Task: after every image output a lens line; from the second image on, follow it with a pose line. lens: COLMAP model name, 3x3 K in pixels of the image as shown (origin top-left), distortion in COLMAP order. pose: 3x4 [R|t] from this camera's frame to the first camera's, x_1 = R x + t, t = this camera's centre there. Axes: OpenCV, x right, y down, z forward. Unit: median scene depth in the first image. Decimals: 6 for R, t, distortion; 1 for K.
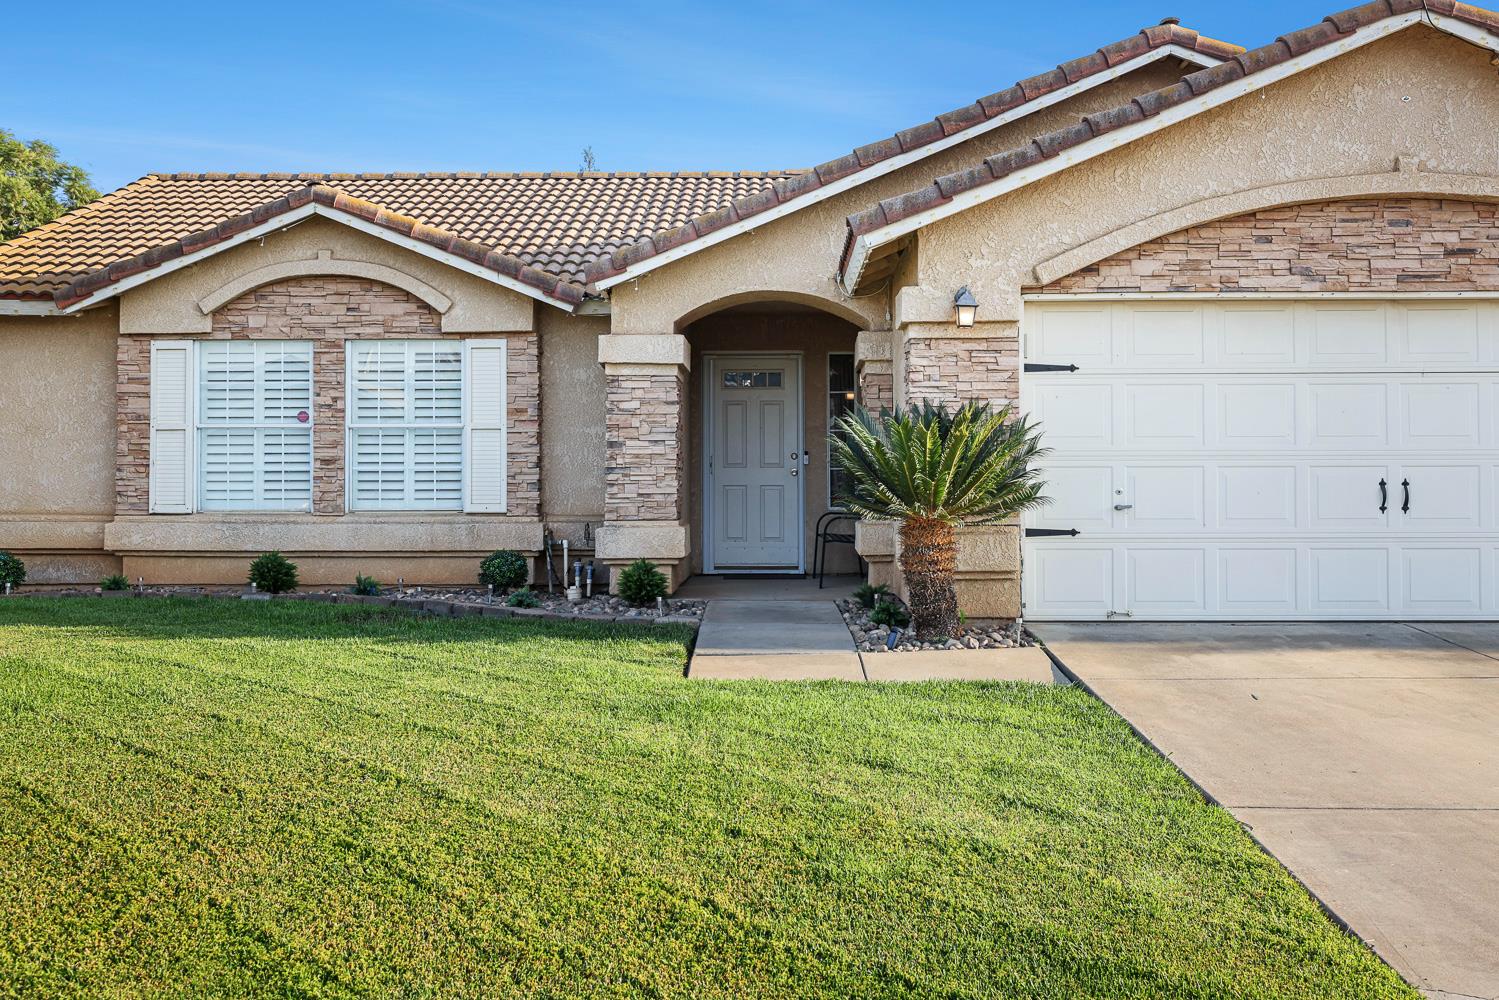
lens RADIAL K [[1476.0, 0, 742.2], [0, 1476.0, 446.2], [0, 0, 1]] dist [-0.001958, 0.000000]
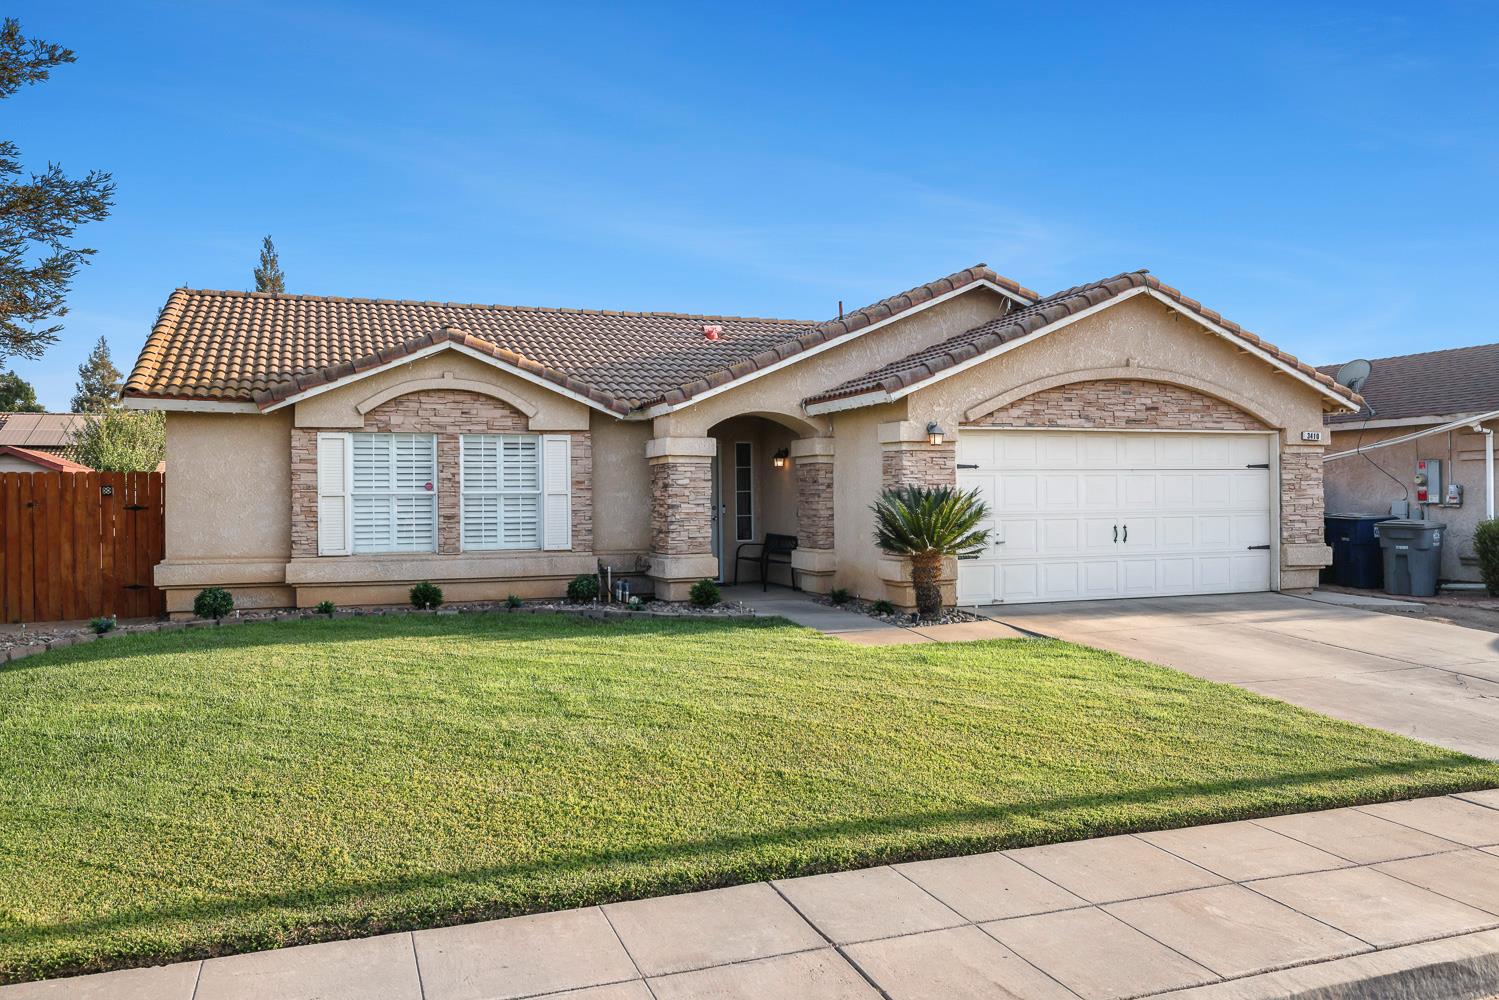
lens RADIAL K [[1132.6, 0, 752.2], [0, 1132.6, 497.8], [0, 0, 1]] dist [-0.004395, 0.006540]
pose [[0.929229, -0.006241, 0.369453, -0.458622], [-0.001737, 0.999773, 0.021257, -0.036597], [-0.369501, -0.020394, 0.929006, -0.162752]]
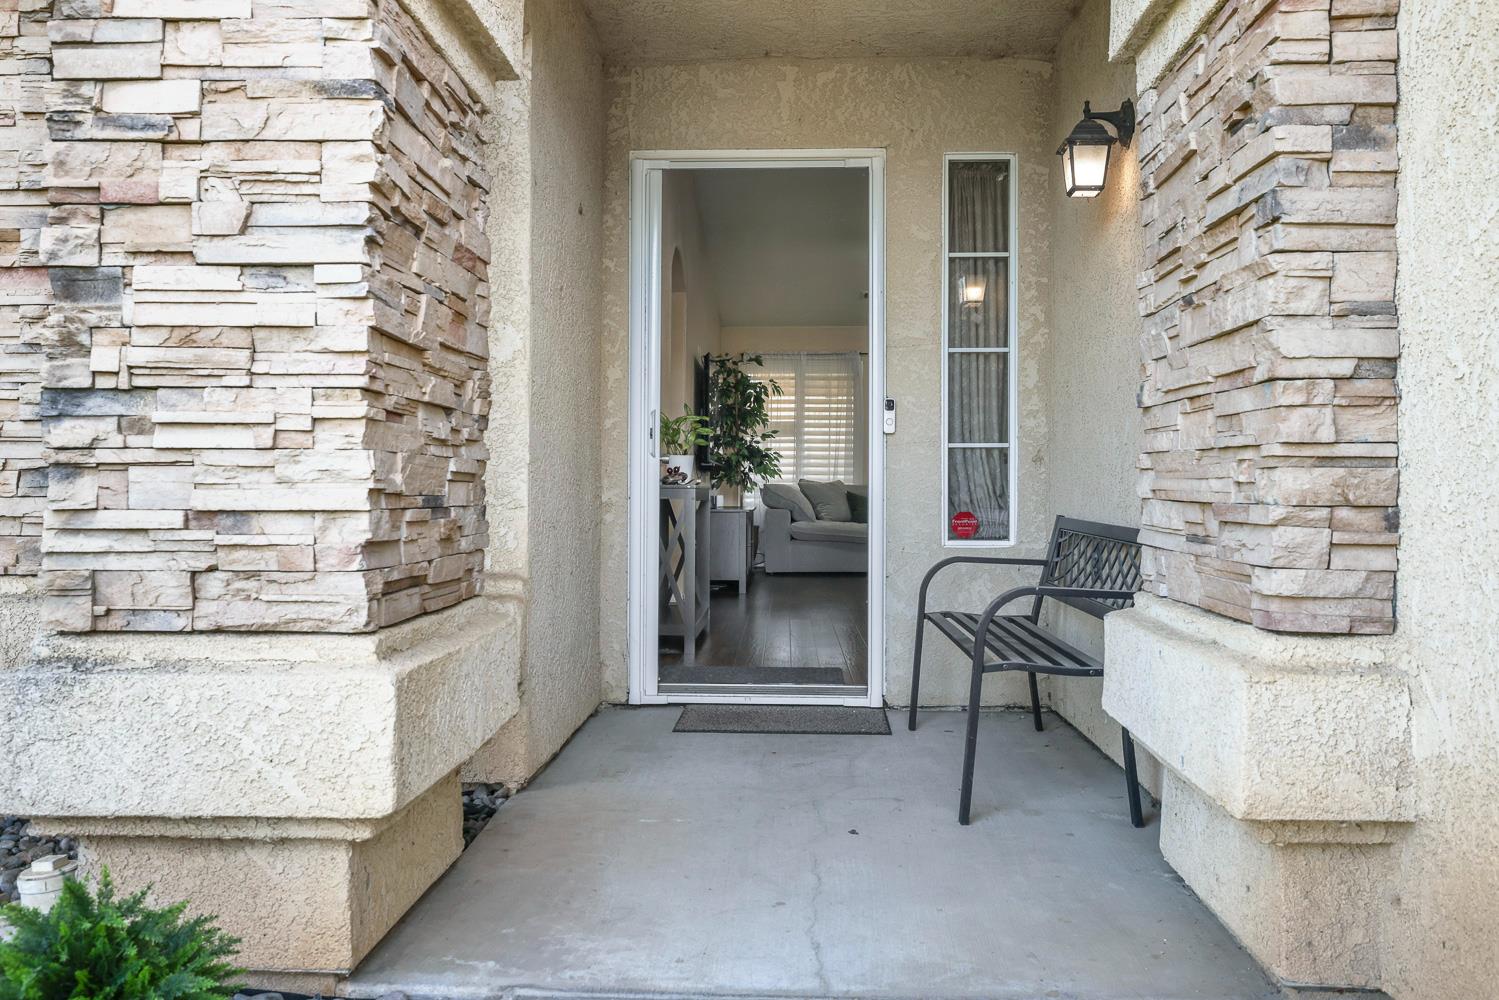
lens RADIAL K [[1193.7, 0, 749.2], [0, 1193.7, 492.3], [0, 0, 1]] dist [-0.003582, 0.000037]
pose [[0.999811, 0.006058, -0.018481, 0.014227], [-0.005556, 0.999617, 0.027095, 0.024324], [0.018638, -0.026987, 0.999462, 0.827461]]
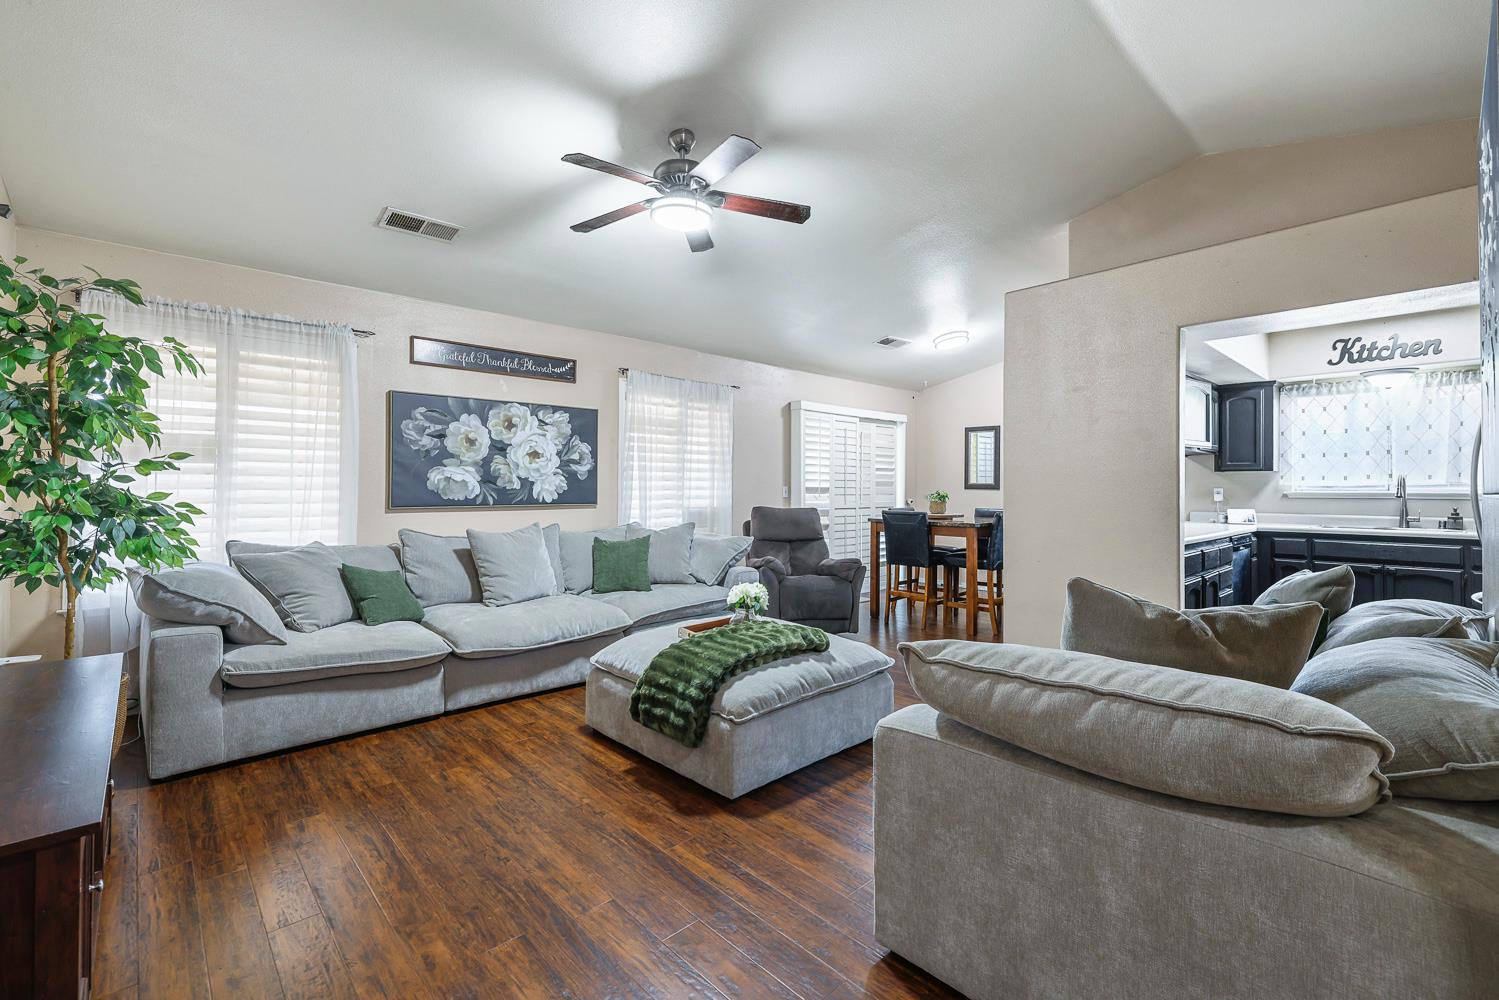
lens RADIAL K [[644.6, 0, 743.2], [0, 644.6, 481.2], [0, 0, 1]] dist [-0.004570, 0.001430]
pose [[0.713249, 0.009290, 0.700849, 0.008850], [-0.019985, 0.999775, 0.007085, 0.017146], [-0.700626, -0.019060, 0.713275, 1.069689]]
